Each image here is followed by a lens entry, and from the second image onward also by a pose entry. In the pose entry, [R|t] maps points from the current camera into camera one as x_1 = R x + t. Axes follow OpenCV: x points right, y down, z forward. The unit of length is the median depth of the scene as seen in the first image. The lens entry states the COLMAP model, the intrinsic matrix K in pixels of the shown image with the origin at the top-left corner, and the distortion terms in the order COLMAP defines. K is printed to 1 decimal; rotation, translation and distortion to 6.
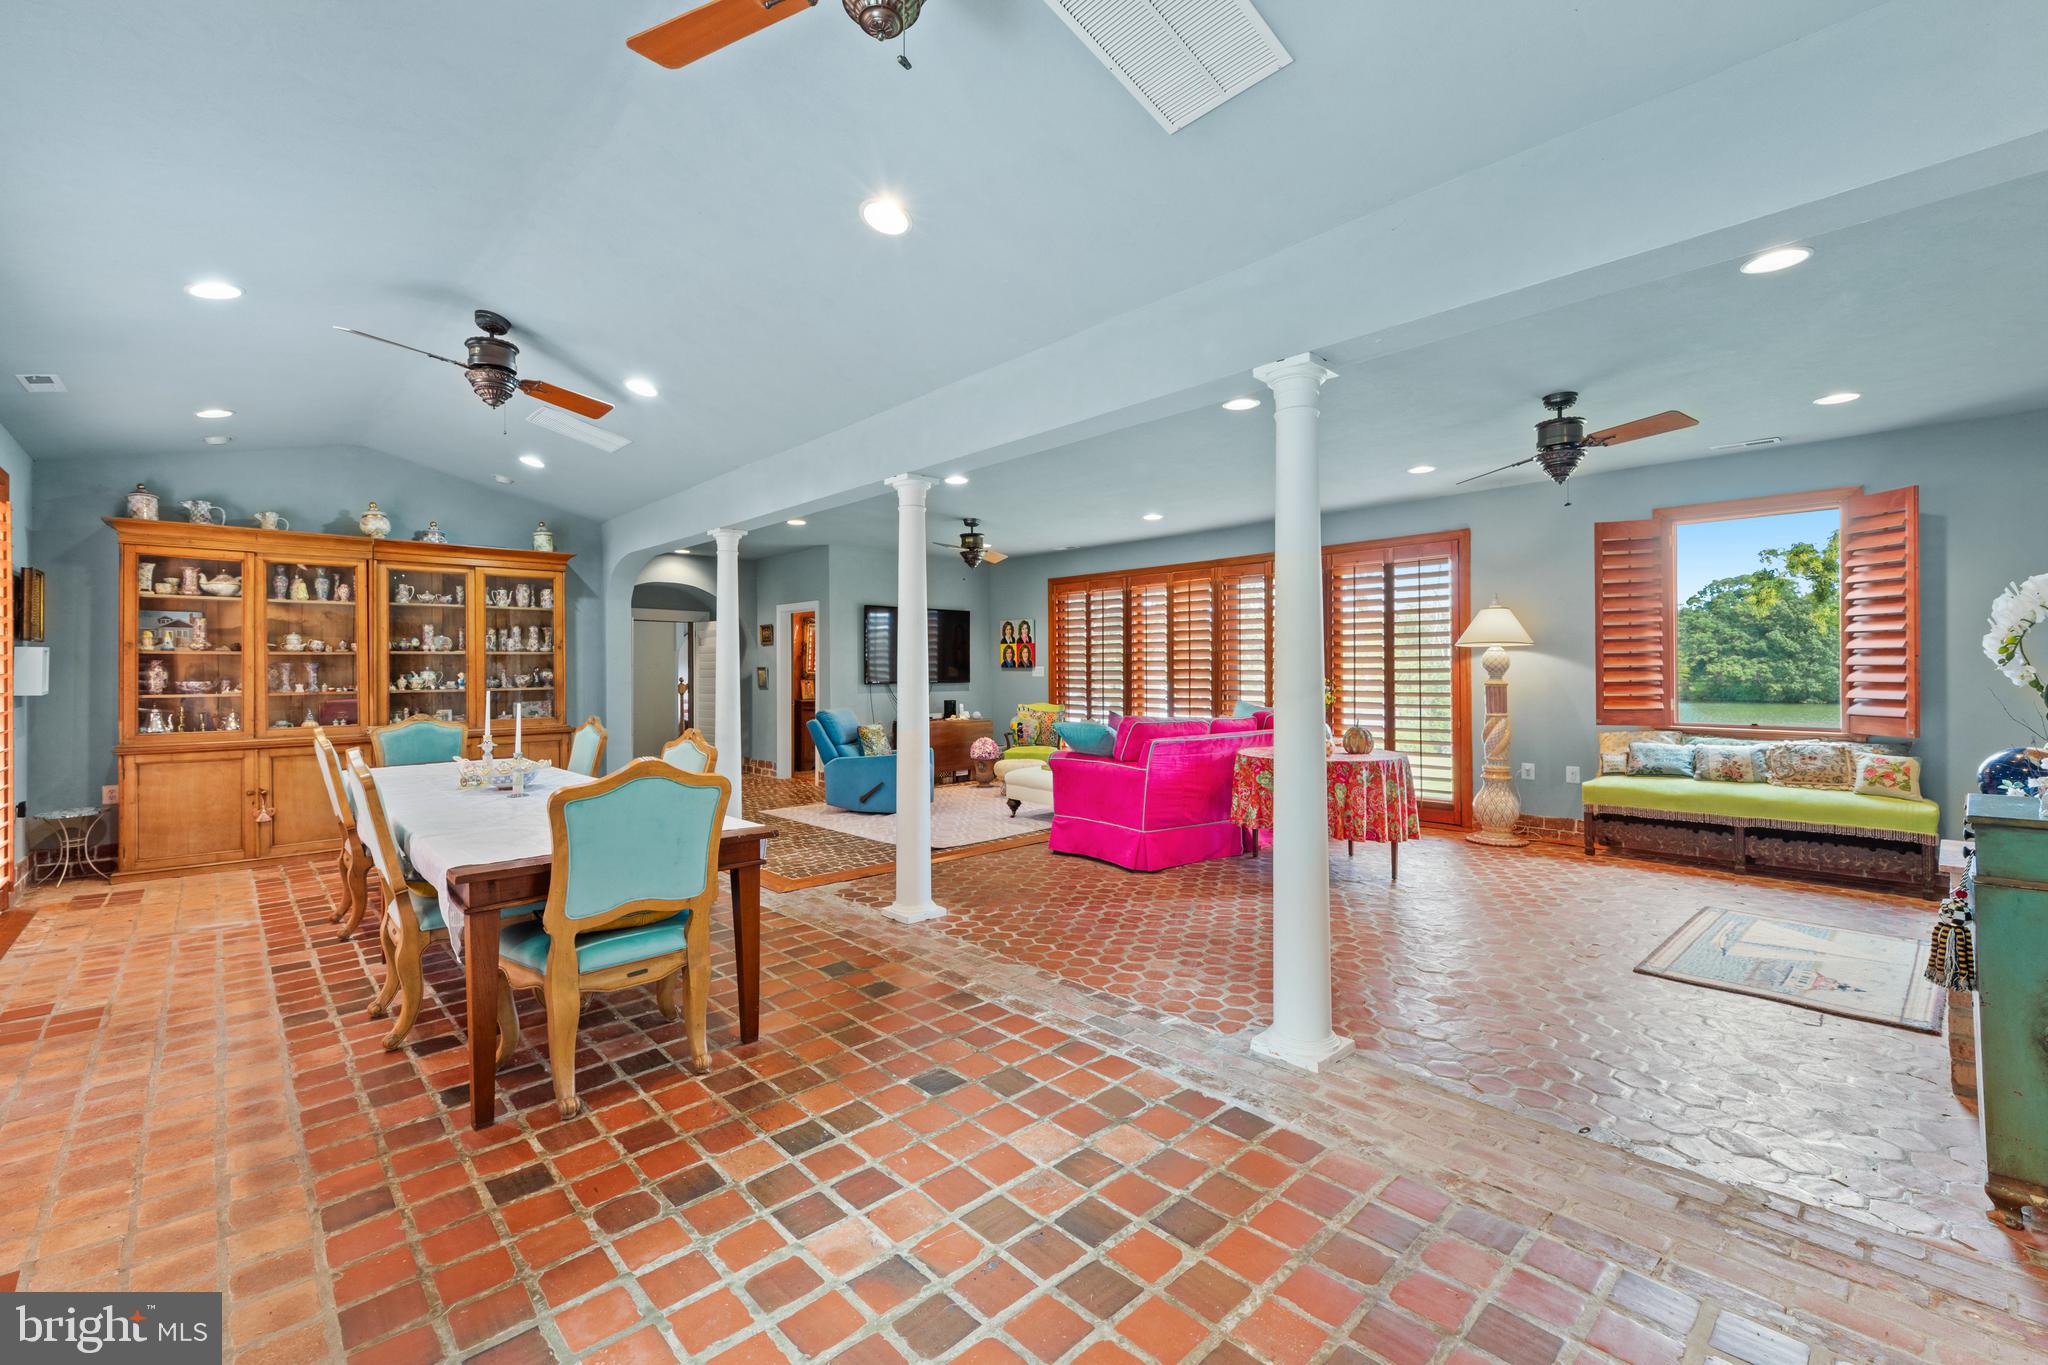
lens RADIAL K [[864.3, 0, 1018.4], [0, 864.3, 672.2], [0, 0, 1]] dist [0.006449, -0.000450]
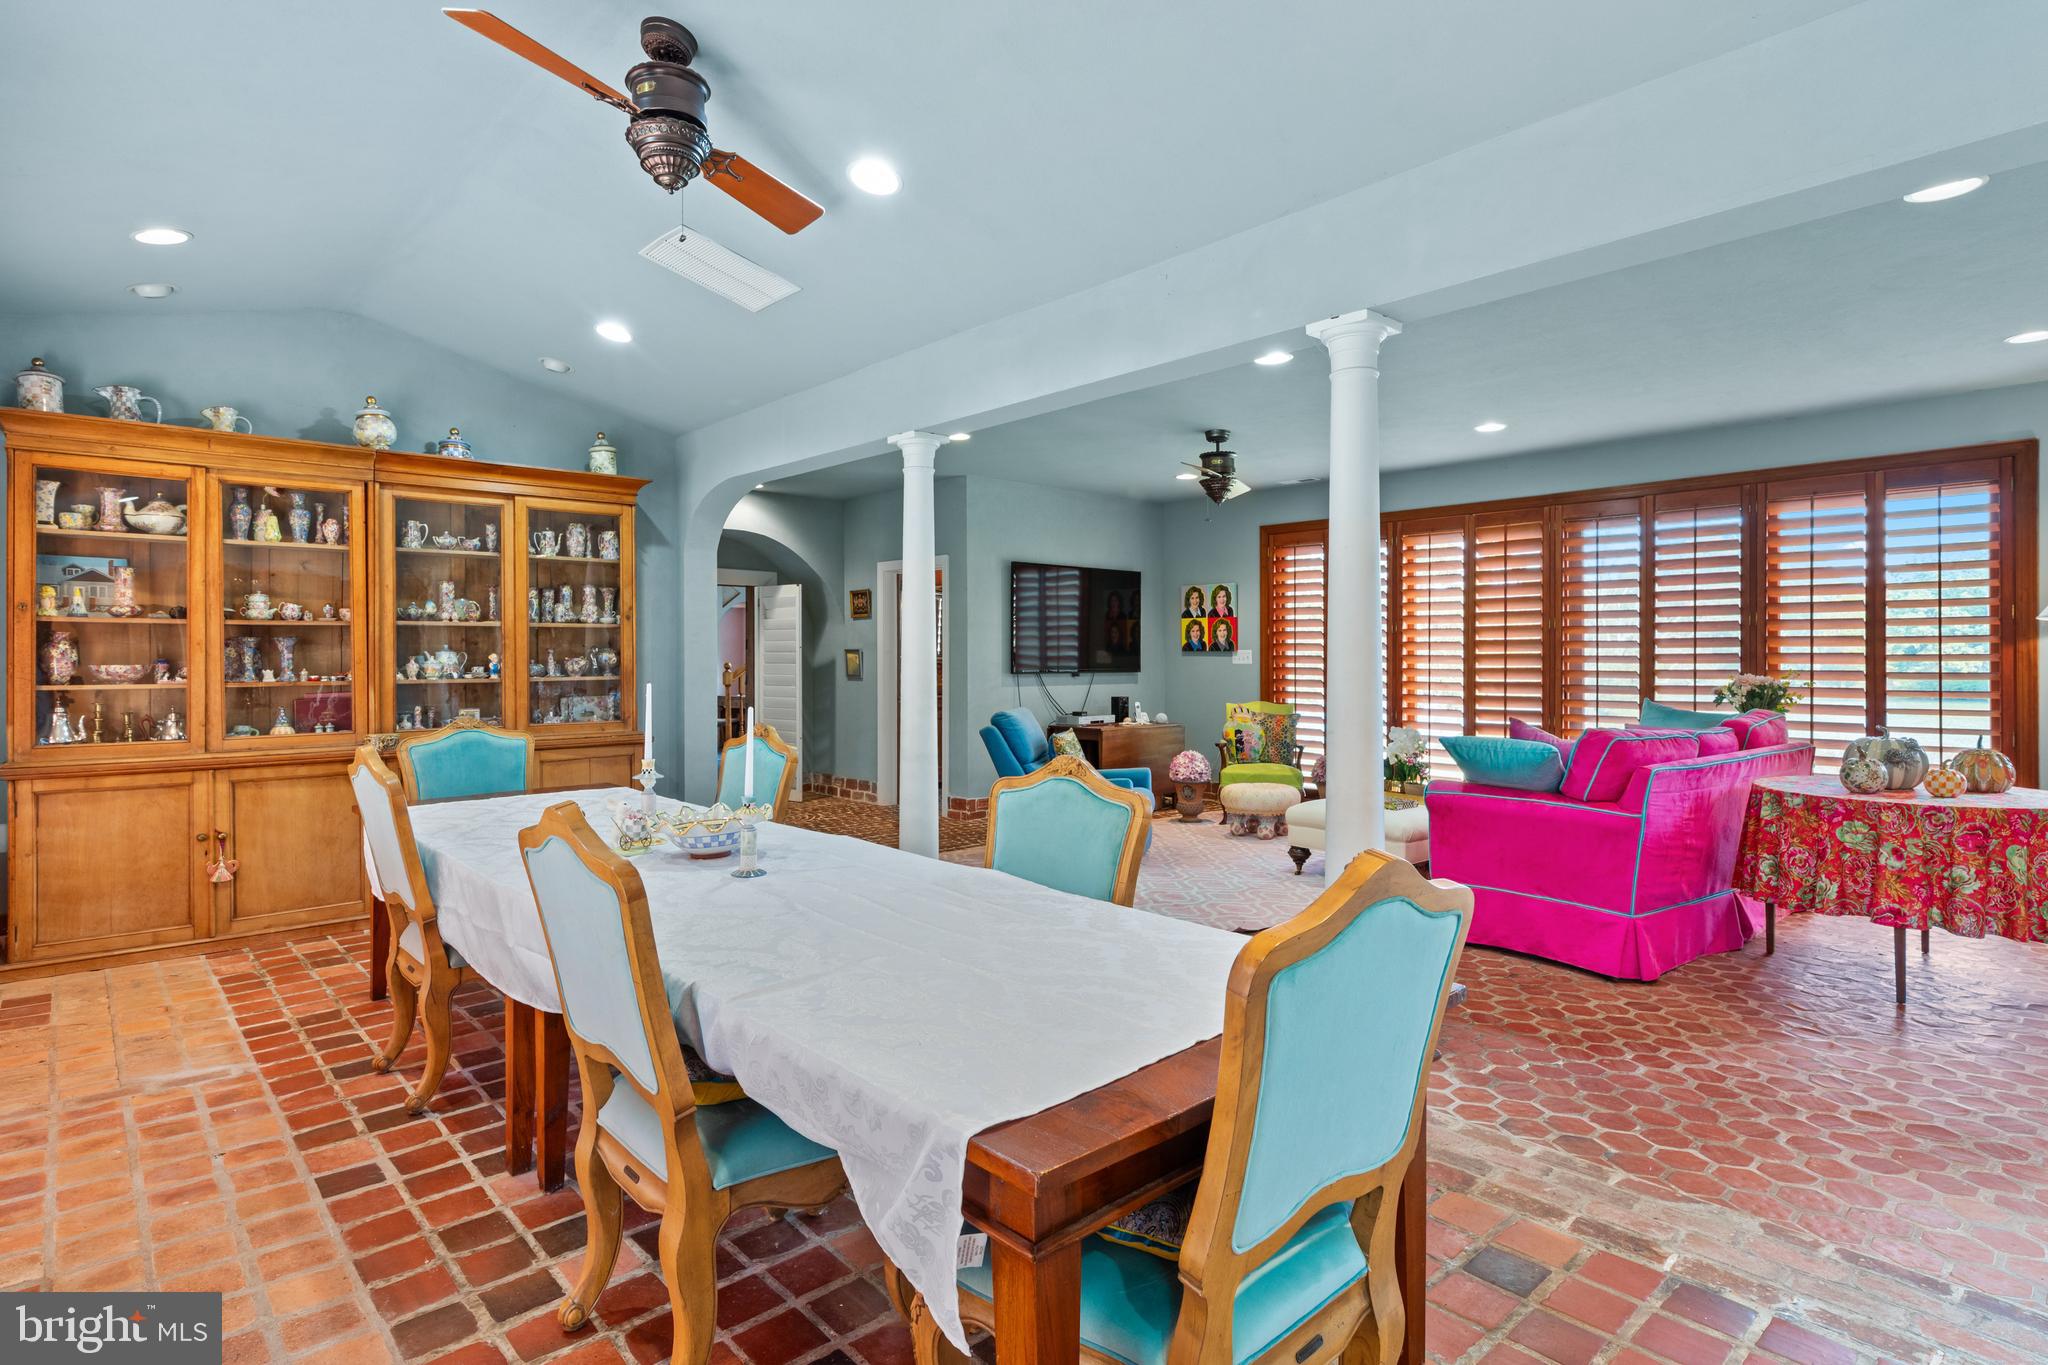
lens RADIAL K [[1064.5, 0, 1011.1], [0, 1064.5, 665.2], [0, 0, 1]] dist [0.008525, 0.000063]
pose [[0.999769, 0.005054, -0.020878, -0.242167], [-0.004927, 0.999969, 0.006099, 0.002492], [0.020909, -0.005995, 0.999763, 0.196734]]
